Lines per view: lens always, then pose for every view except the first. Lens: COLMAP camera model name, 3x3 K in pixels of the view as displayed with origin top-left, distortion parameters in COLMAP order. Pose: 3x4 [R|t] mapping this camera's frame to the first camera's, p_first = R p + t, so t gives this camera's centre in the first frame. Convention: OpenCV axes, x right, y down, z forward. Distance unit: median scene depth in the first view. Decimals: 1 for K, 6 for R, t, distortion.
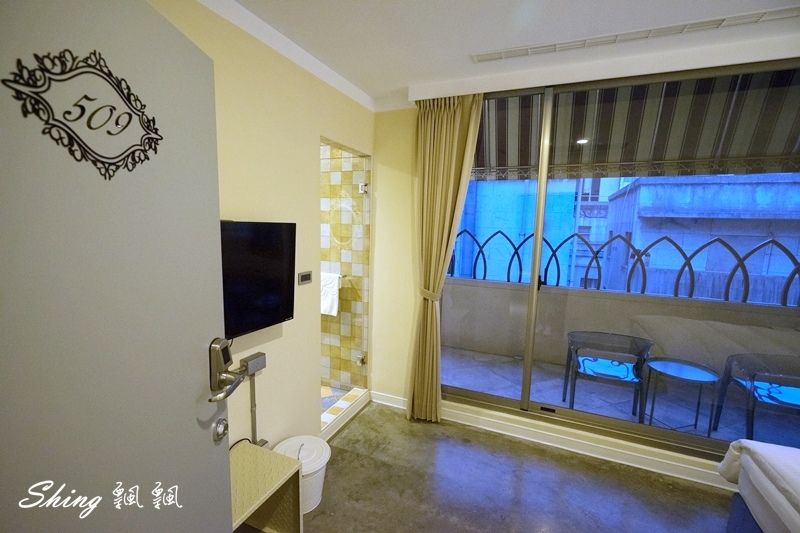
lens RADIAL K [[359.0, 0, 401.1], [0, 359.0, 268.0], [0, 0, 1]] dist [-0.002329, -0.000422]
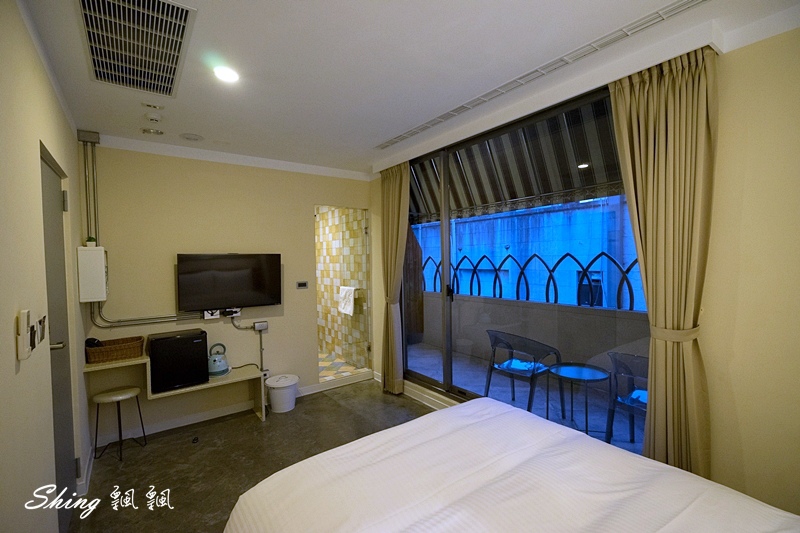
lens RADIAL K [[359.0, 0, 396.4], [0, 359.0, 267.9], [0, 0, 1]] dist [-0.002329, -0.000422]
pose [[0.860638, -0.028867, -0.508398, 0.798983], [-0.017688, 0.996095, -0.086503, 0.065281], [0.508909, 0.083441, 0.856767, -0.215018]]
